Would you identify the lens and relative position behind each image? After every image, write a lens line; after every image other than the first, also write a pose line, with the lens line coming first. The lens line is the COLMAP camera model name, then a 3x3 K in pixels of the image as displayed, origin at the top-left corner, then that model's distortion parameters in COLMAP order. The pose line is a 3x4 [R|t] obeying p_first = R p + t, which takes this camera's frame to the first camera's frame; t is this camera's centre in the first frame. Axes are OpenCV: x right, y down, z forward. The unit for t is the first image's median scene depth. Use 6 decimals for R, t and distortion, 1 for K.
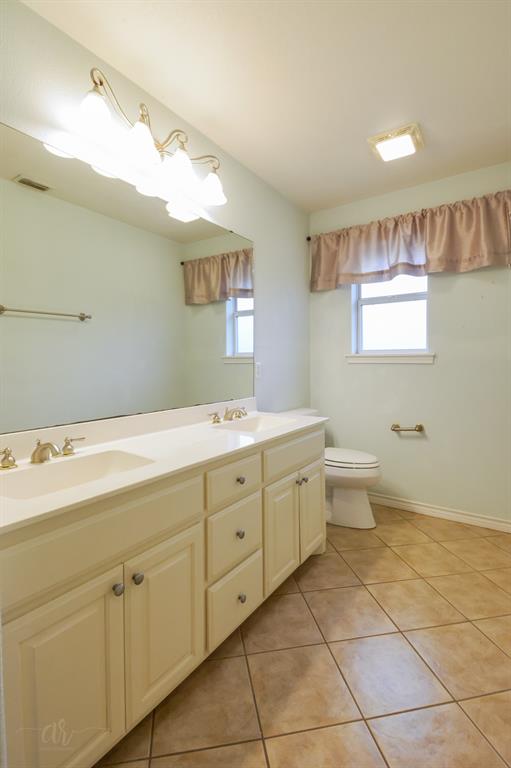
lens RADIAL K [[366.3, 0, 255.3], [0, 366.3, 366.4], [0, 0, 1]] dist [0.033534, -0.029644]
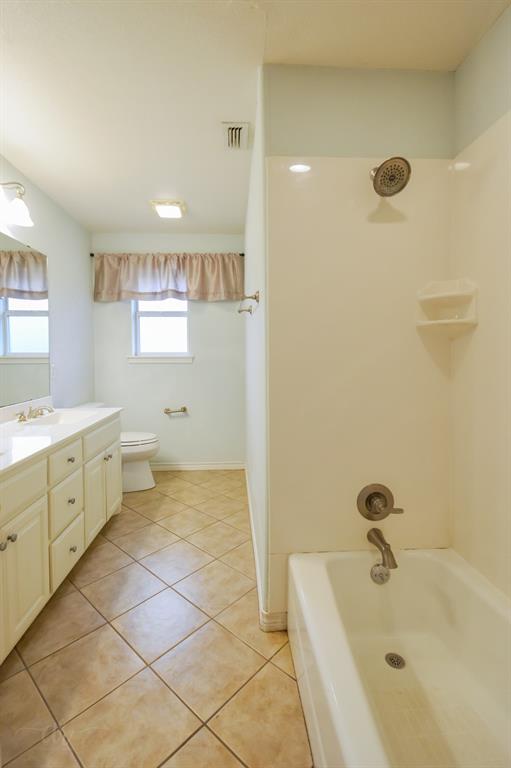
lens RADIAL K [[363.3, 0, 255.1], [0, 363.3, 363.3], [0, 0, 1]] dist [0.001803, -0.015636]
pose [[0.785202, -0.017870, 0.618982, -0.208111], [0.008708, 0.999803, 0.017817, -0.031754], [-0.619179, -0.008600, 0.785203, -0.266749]]
